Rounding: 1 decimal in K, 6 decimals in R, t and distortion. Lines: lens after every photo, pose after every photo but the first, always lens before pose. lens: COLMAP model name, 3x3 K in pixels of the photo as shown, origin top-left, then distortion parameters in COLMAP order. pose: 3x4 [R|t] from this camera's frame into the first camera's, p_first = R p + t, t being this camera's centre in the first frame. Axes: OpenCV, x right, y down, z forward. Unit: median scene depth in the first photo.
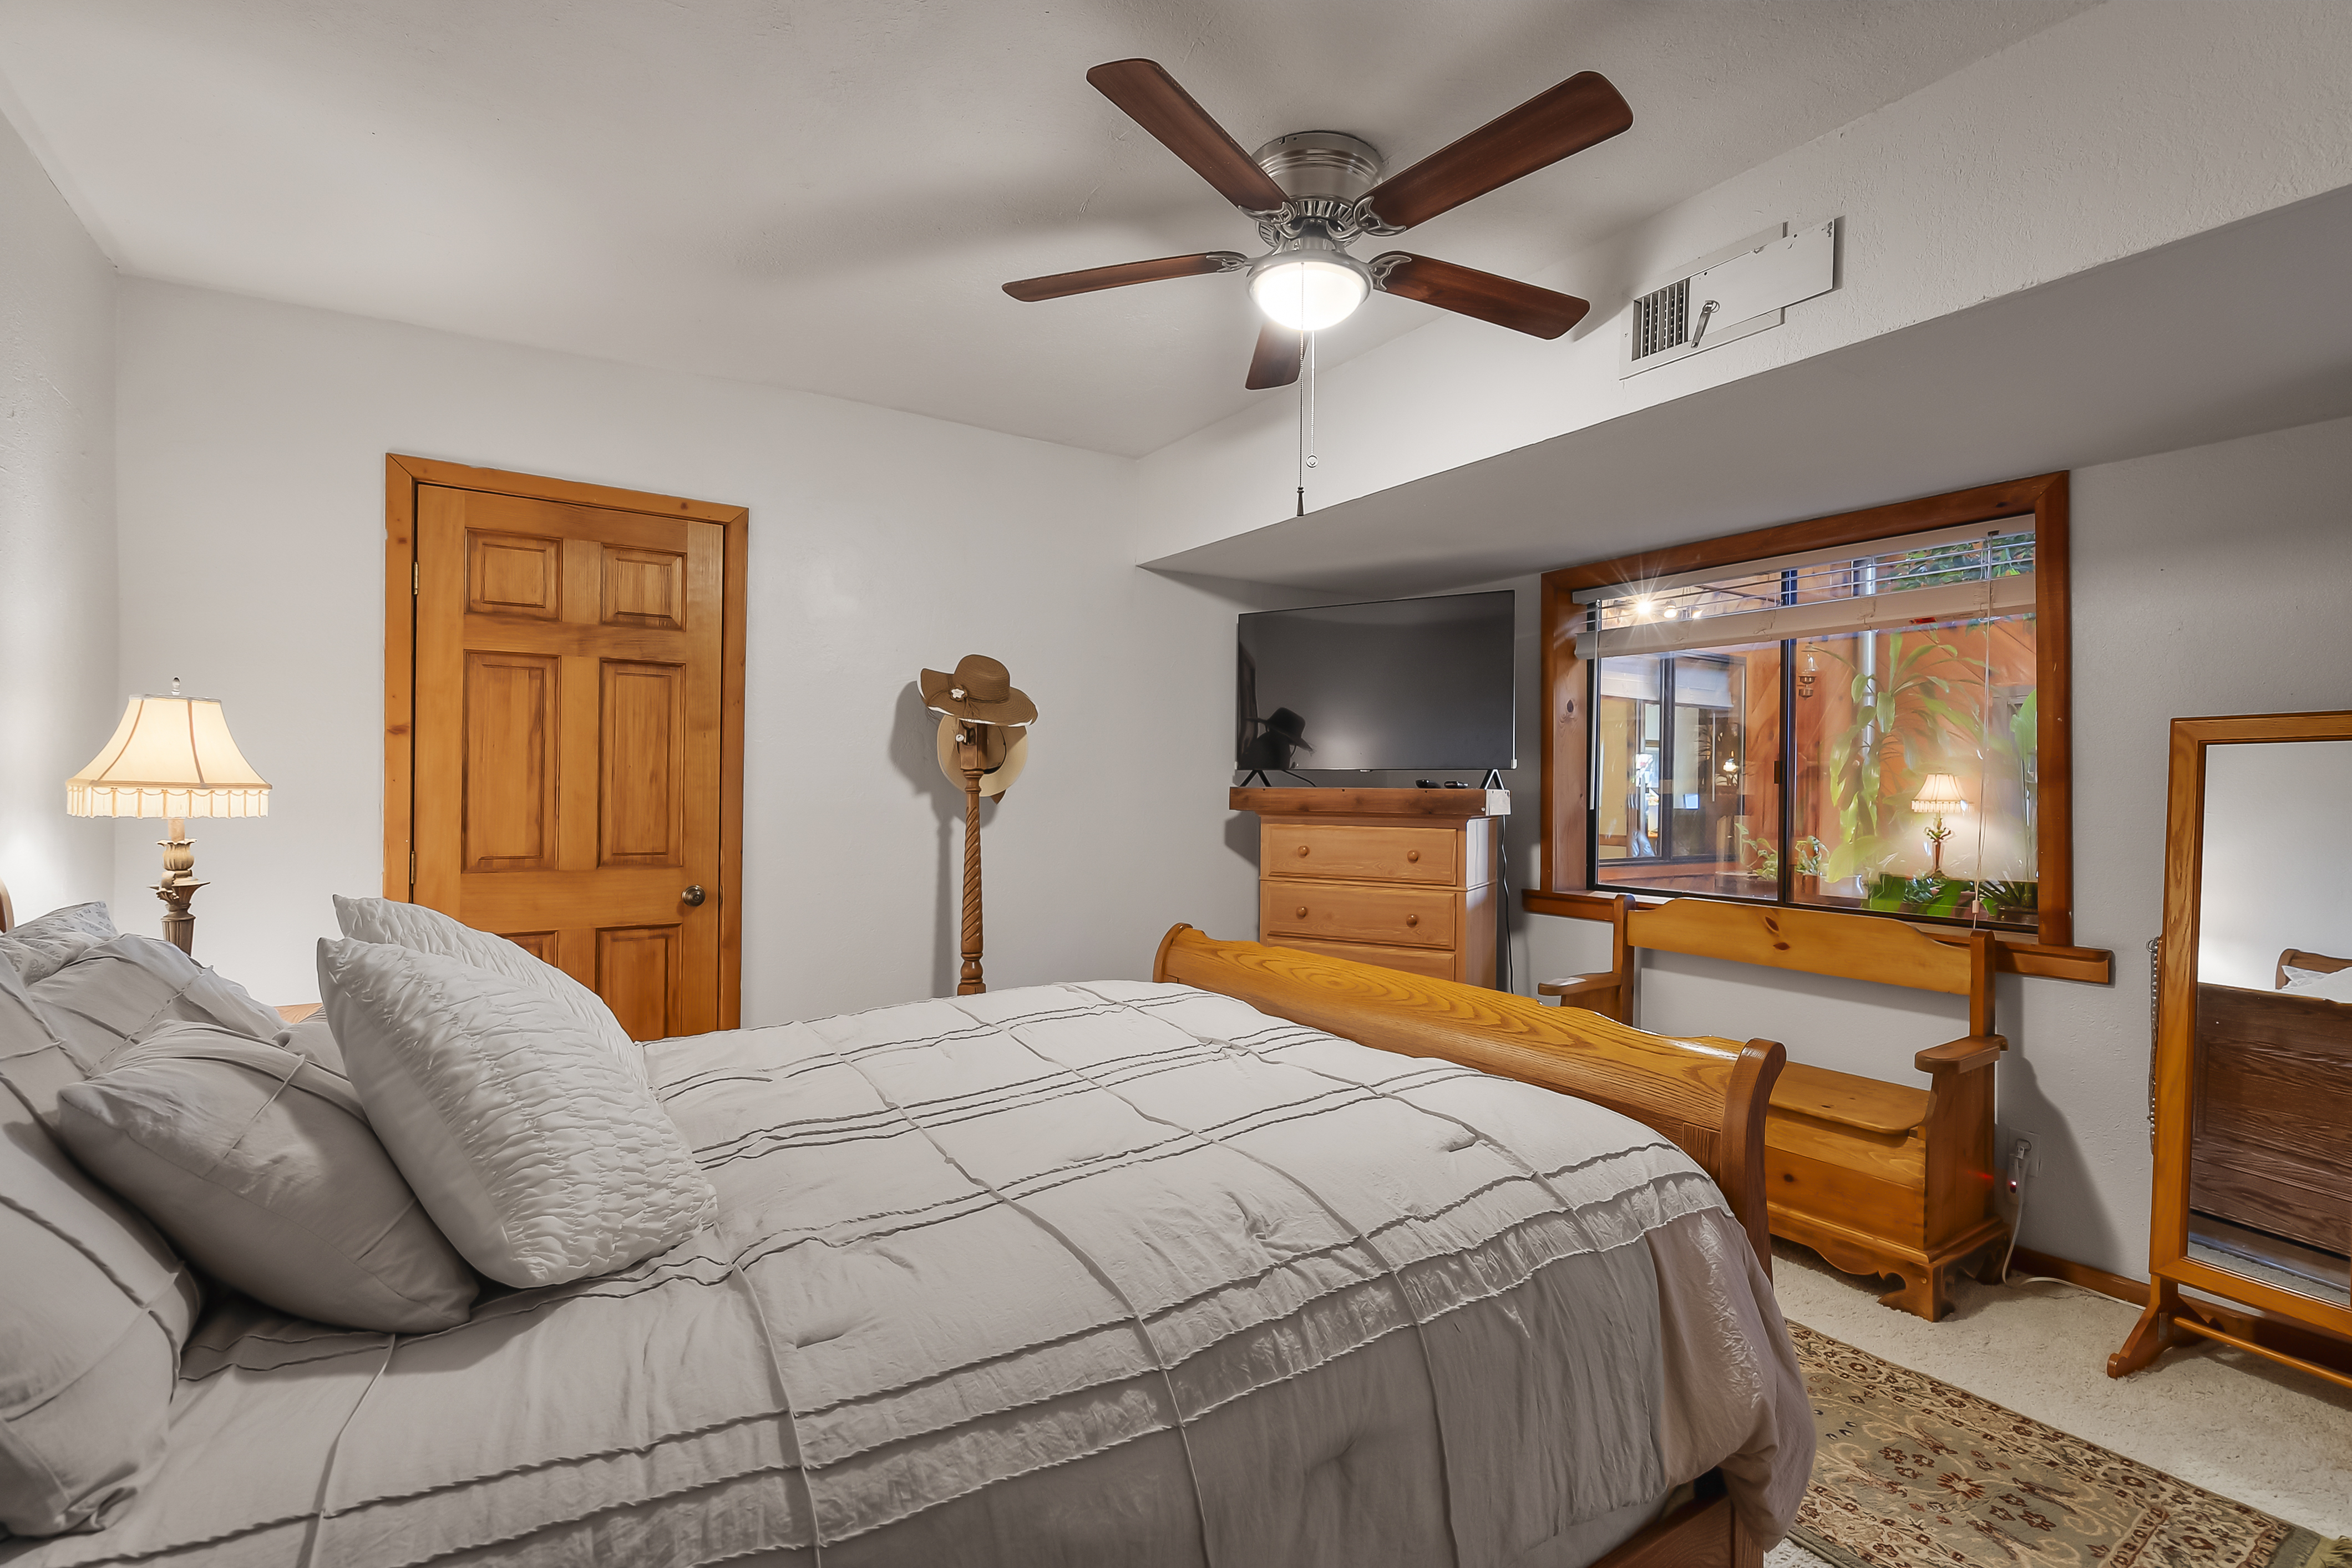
lens RADIAL K [[1071.1, 0, 1183.5], [0, 1071.1, 791.0], [0, 0, 1]] dist [-0.007061, 0.002377]
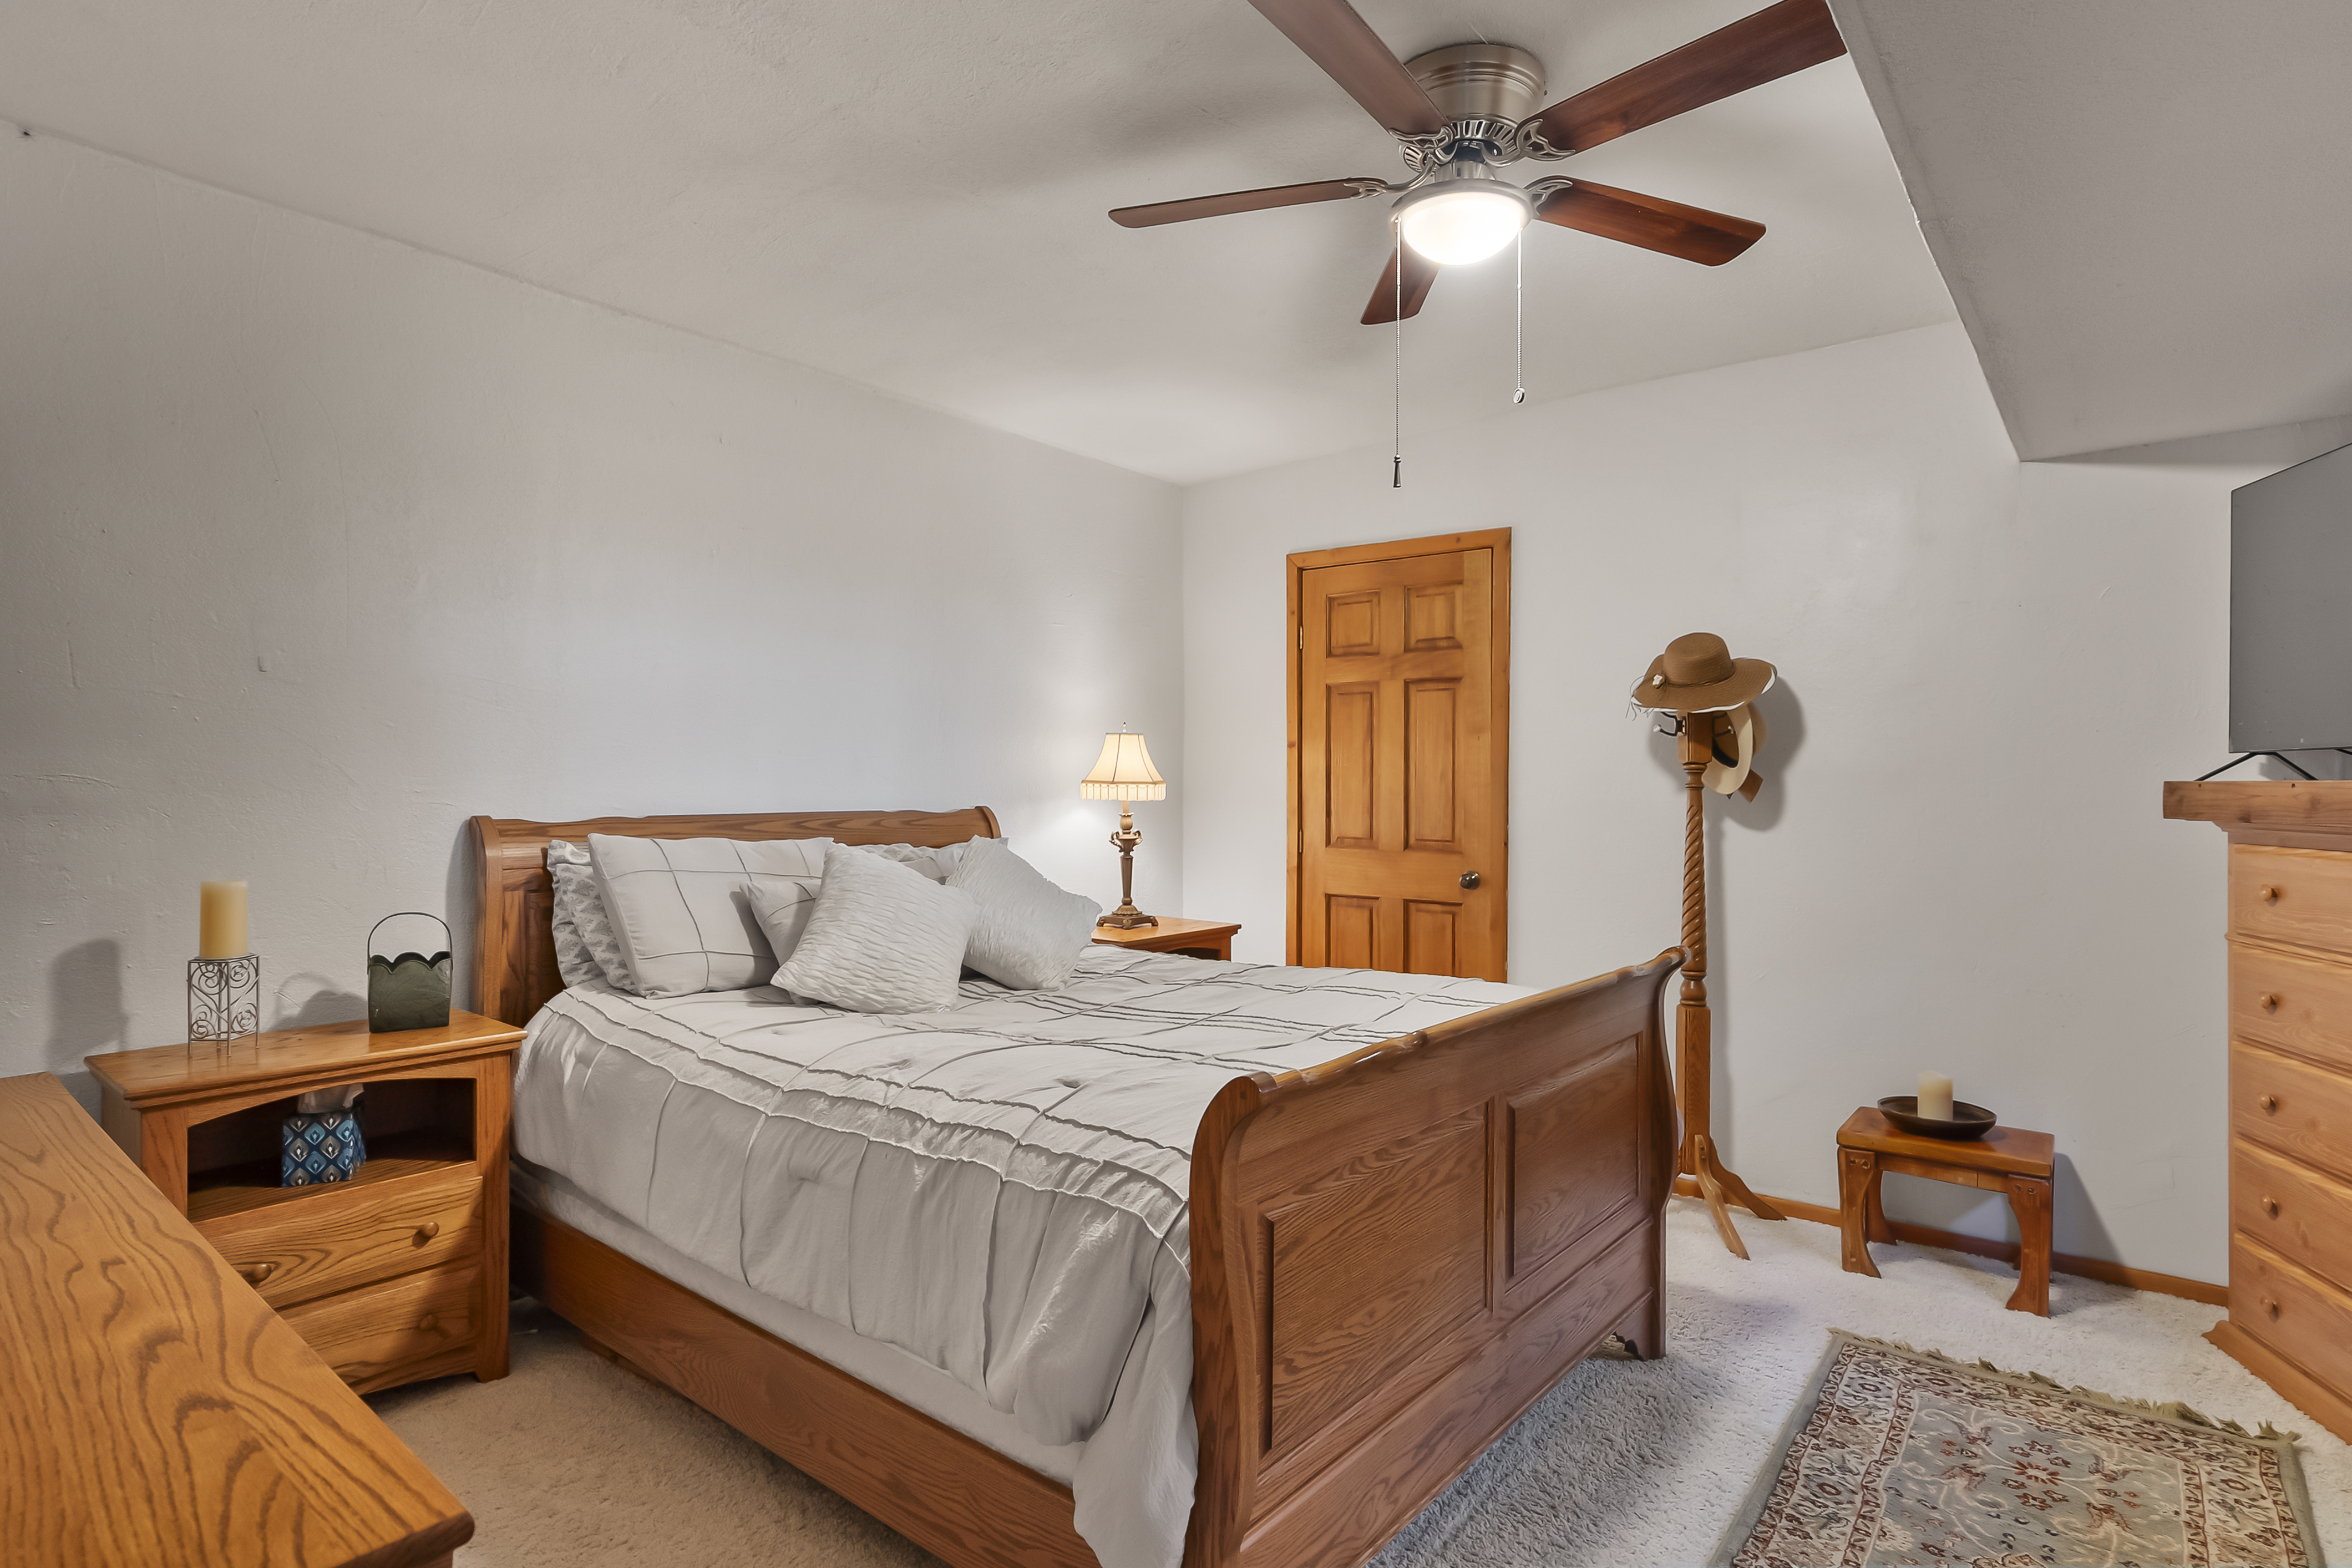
lens RADIAL K [[1219.4, 0, 1180.3], [0, 1219.4, 782.3], [0, 0, 1]] dist [0.002509, -0.000162]
pose [[0.295413, -0.007373, -0.955341, 0.723521], [-0.007062, 0.999926, -0.009900, 0.009849], [0.955344, 0.009672, 0.295339, 0.339406]]
